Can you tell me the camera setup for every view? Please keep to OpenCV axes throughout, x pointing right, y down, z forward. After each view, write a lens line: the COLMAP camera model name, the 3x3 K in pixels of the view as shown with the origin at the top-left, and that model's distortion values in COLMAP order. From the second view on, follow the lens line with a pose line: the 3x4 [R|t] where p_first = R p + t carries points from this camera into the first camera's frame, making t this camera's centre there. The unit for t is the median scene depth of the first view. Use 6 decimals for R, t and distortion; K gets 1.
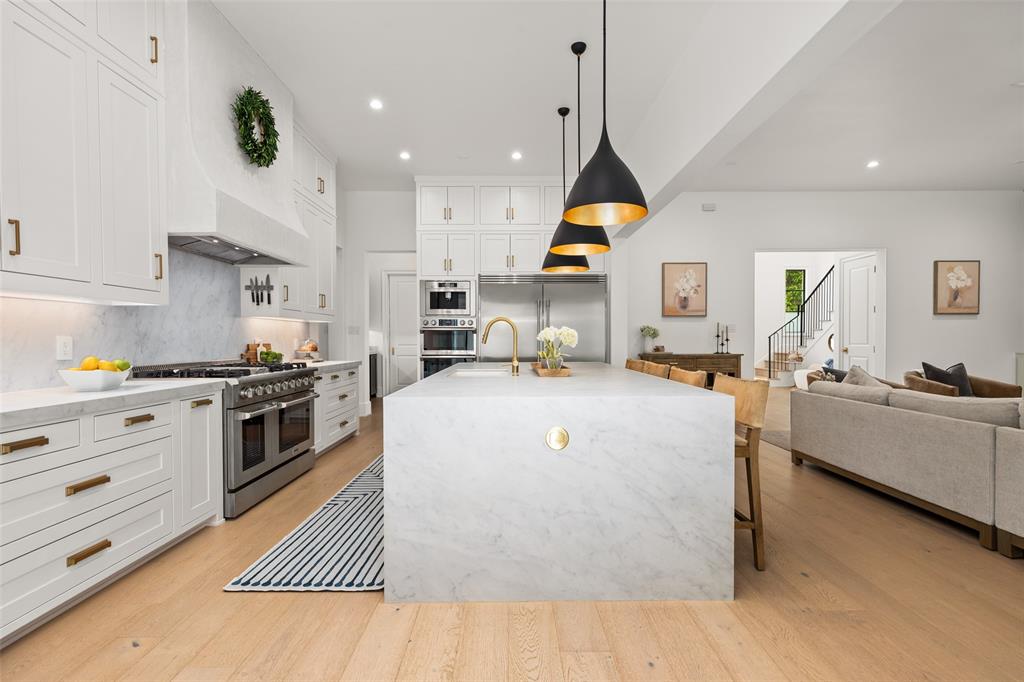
lens RADIAL K [[468.2, 0, 512.0], [0, 468.2, 341.0], [0, 0, 1]] dist [0.004401, 0.000445]
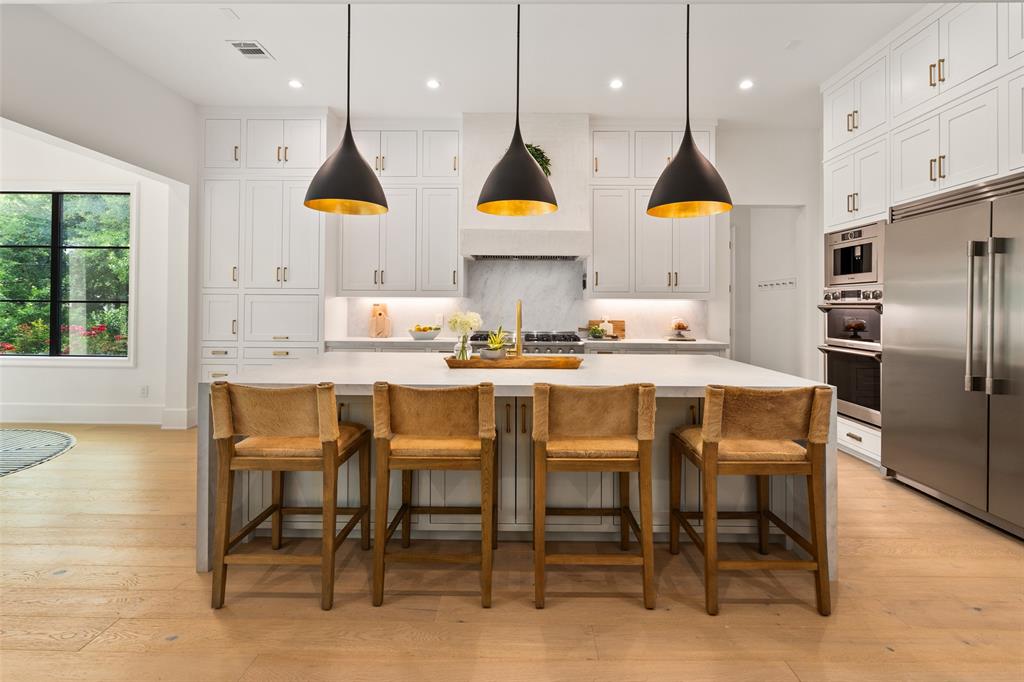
lens RADIAL K [[491.9, 0, 521.4], [0, 491.9, 298.2], [0, 0, 1]] dist [0.000282, 0.000410]
pose [[-0.017460, -0.013069, -0.999762, 0.519082], [-0.009441, 0.999872, -0.012906, -0.023169], [0.999803, 0.009214, -0.017582, 0.569292]]
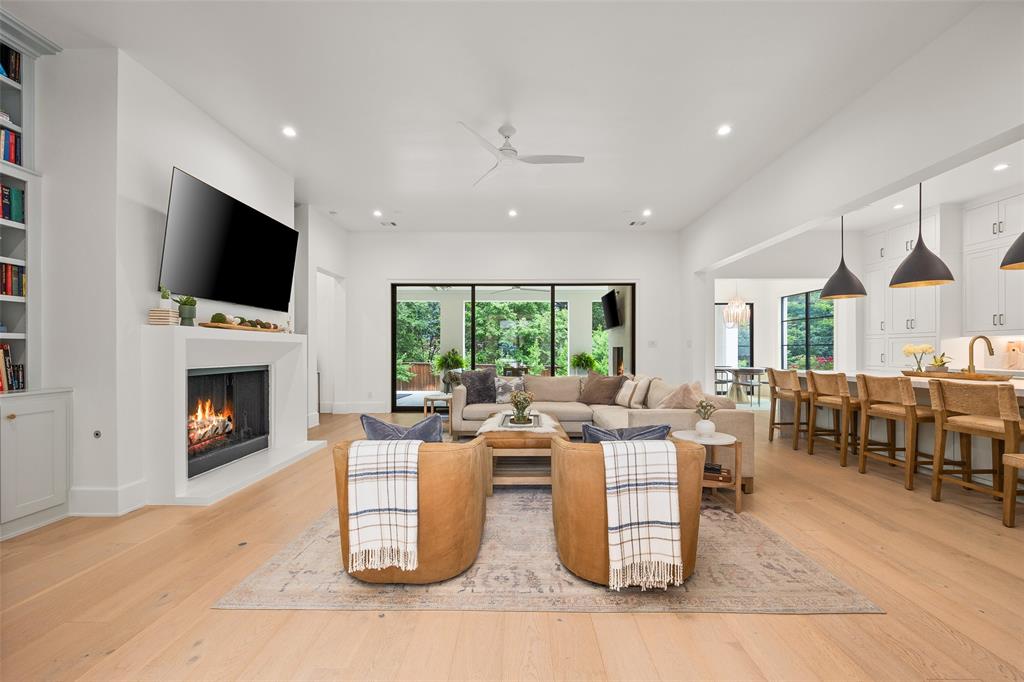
lens RADIAL K [[399.9, 0, 517.1], [0, 399.9, 350.7], [0, 0, 1]] dist [-0.002315, -0.000074]
pose [[-0.999826, 0.008057, 0.016838, 0.697810], [0.008099, 0.999964, 0.002441, -0.012529], [-0.016817, 0.002577, -0.999855, 1.186425]]
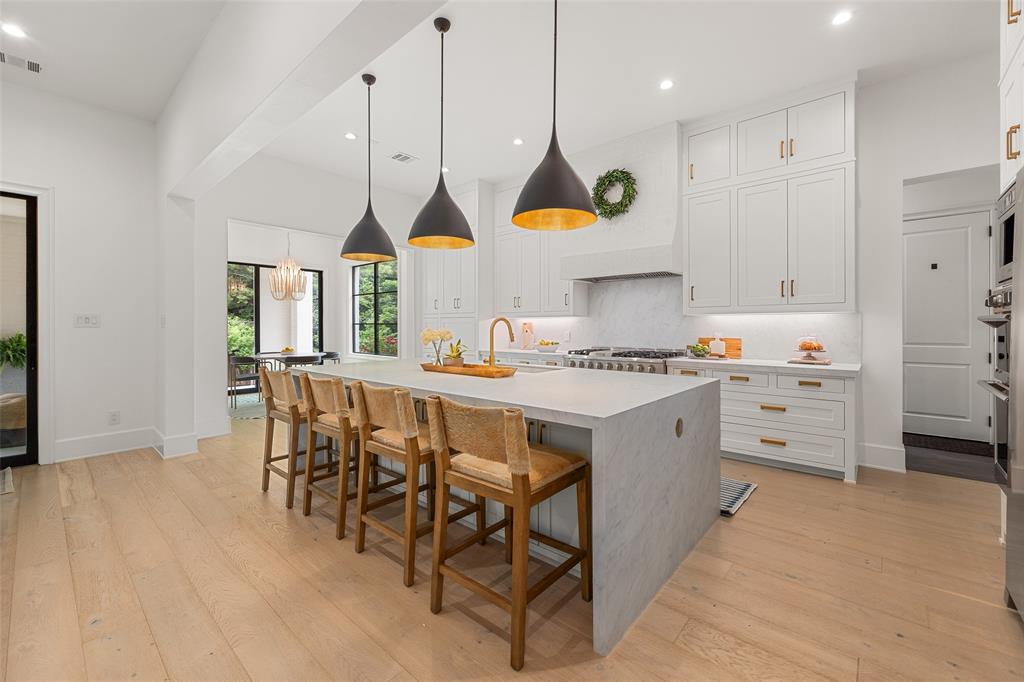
lens RADIAL K [[420.8, 0, 513.8], [0, 420.8, 326.0], [0, 0, 1]] dist [0.002686, 0.000255]
pose [[-0.663625, 0.005693, -0.748044, 0.373856], [0.002642, 0.999983, 0.005267, -0.020667], [0.748061, 0.001519, -0.663629, 0.920901]]
